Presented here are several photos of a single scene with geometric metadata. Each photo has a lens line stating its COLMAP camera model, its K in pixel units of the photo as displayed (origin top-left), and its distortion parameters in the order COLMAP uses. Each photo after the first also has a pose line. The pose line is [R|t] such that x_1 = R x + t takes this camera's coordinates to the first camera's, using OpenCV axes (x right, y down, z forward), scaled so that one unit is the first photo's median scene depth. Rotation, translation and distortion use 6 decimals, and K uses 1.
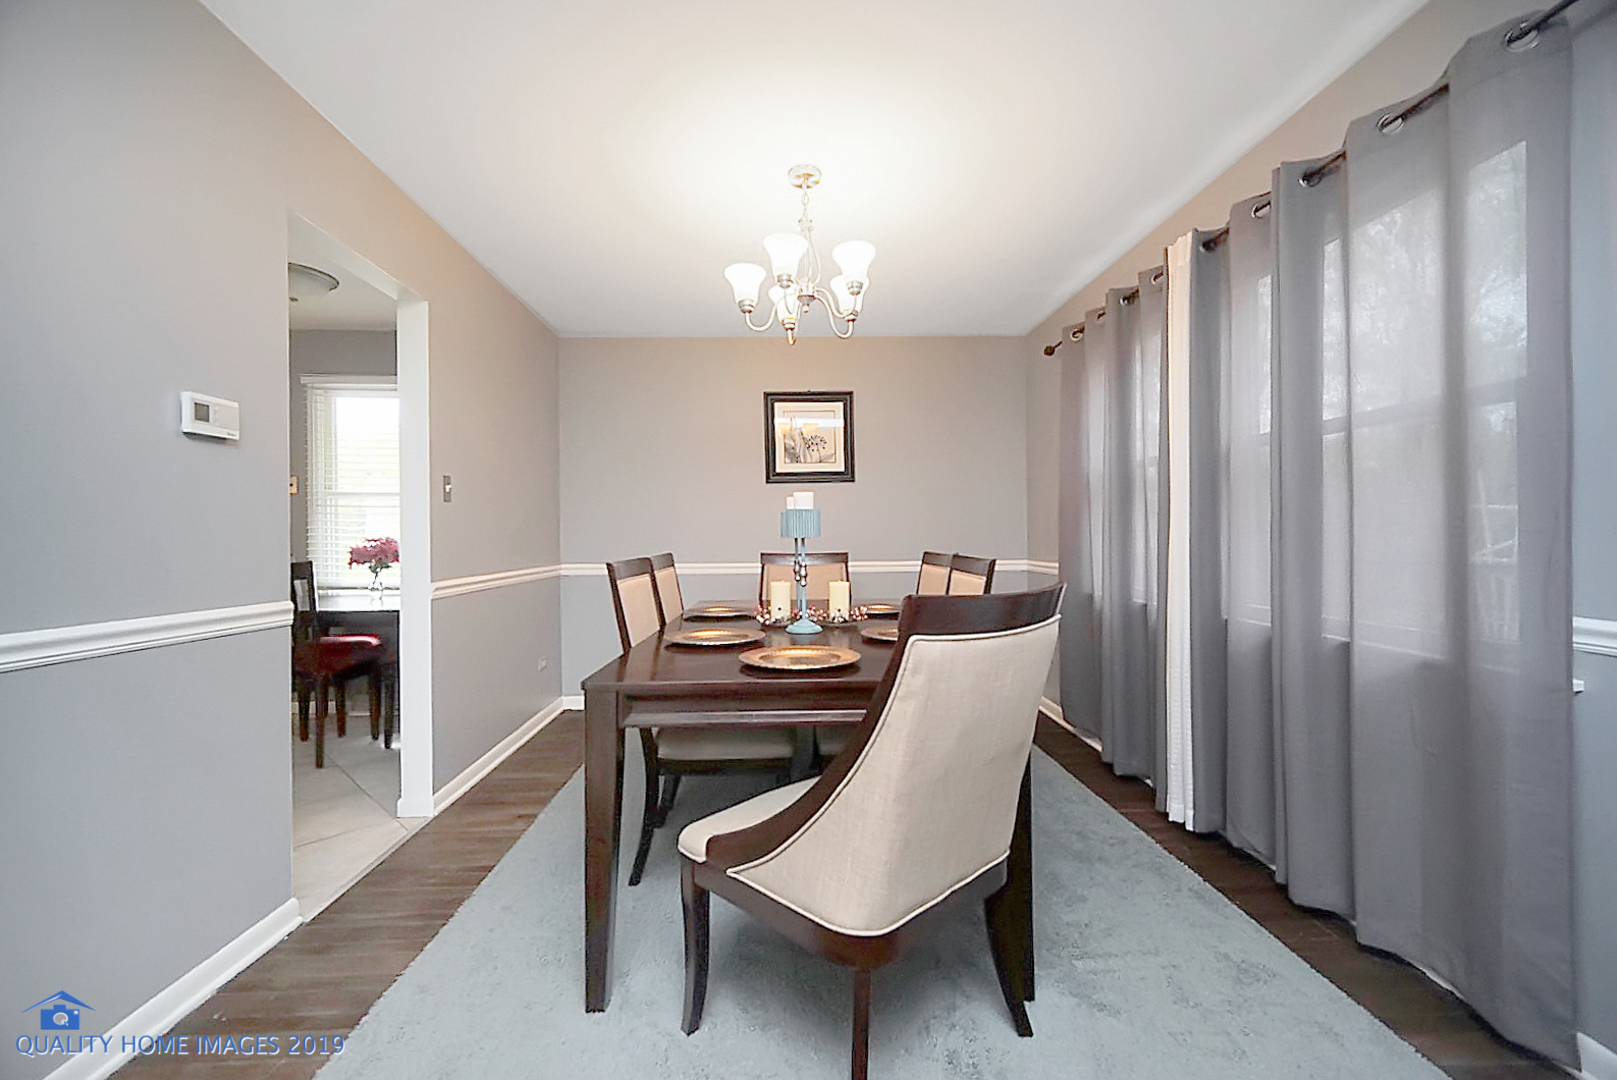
lens RADIAL K [[665.3, 0, 802.8], [0, 665.3, 546.4], [0, 0, 1]] dist [-0.000747, -0.000083]
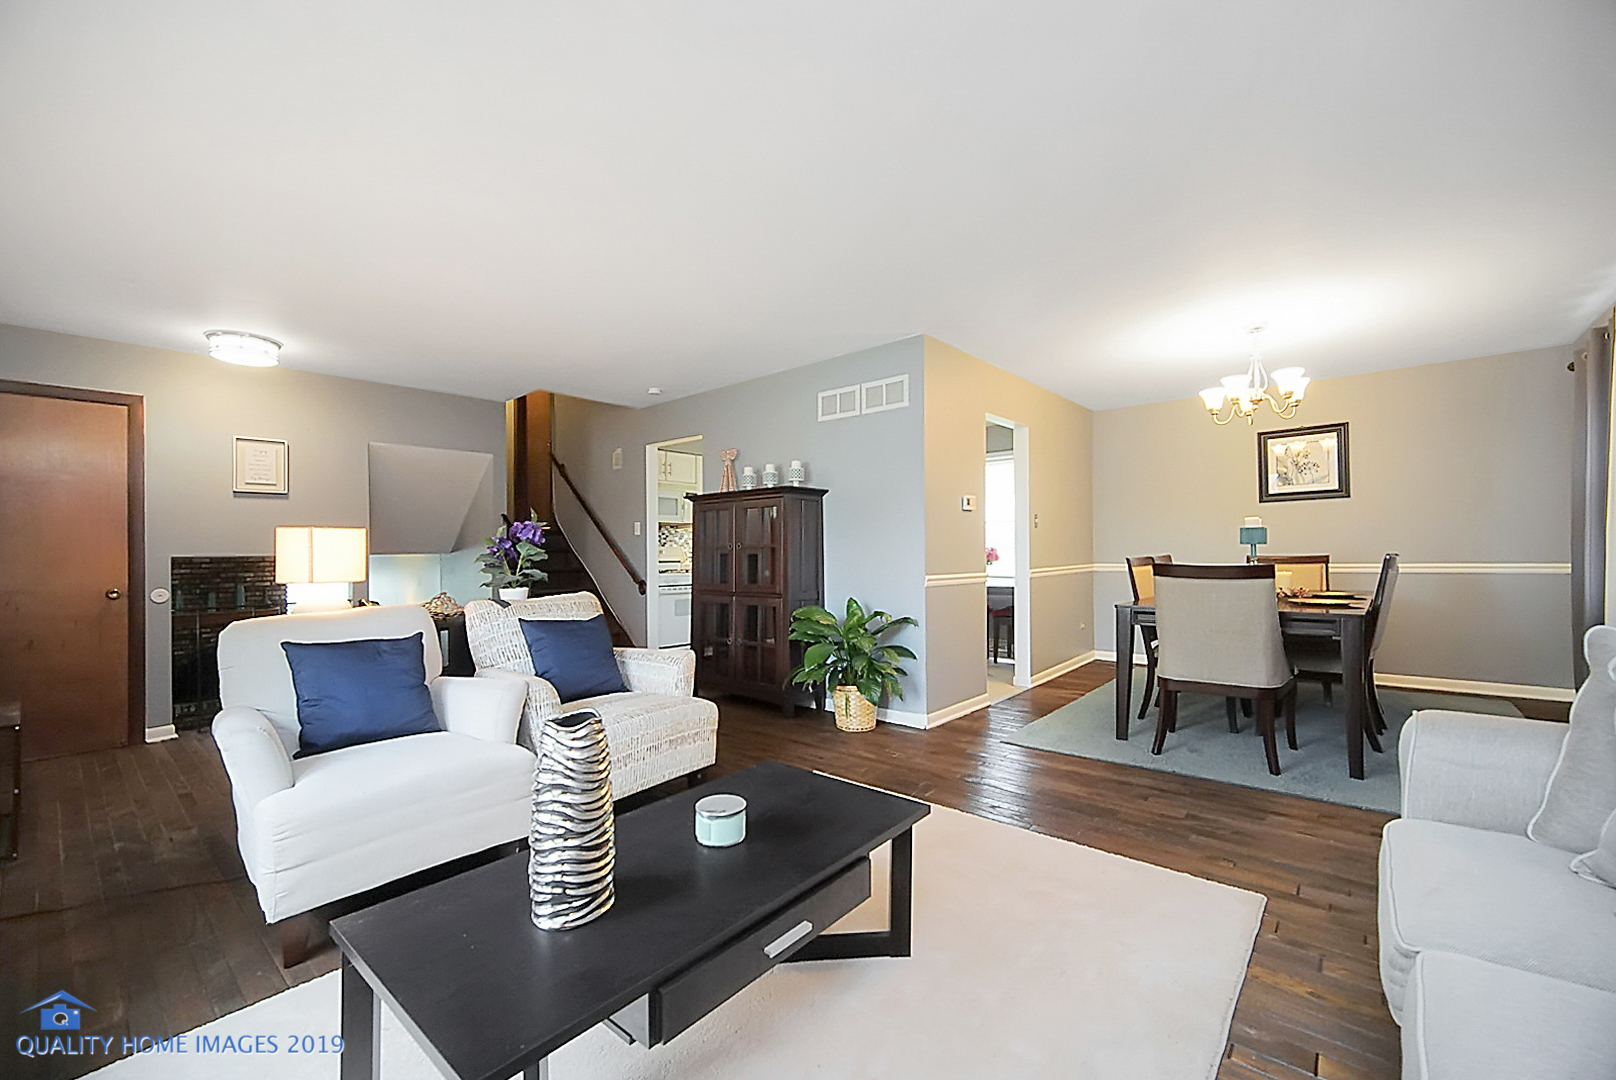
lens RADIAL K [[645.4, 0, 800.0], [0, 645.4, 556.2], [0, 0, 1]] dist [-0.000633, -0.000138]
pose [[0.725528, 0.006096, -0.688166, 0.161806], [-0.001499, 0.999972, 0.007278, 0.002164], [0.688191, -0.004249, 0.725517, -0.532228]]
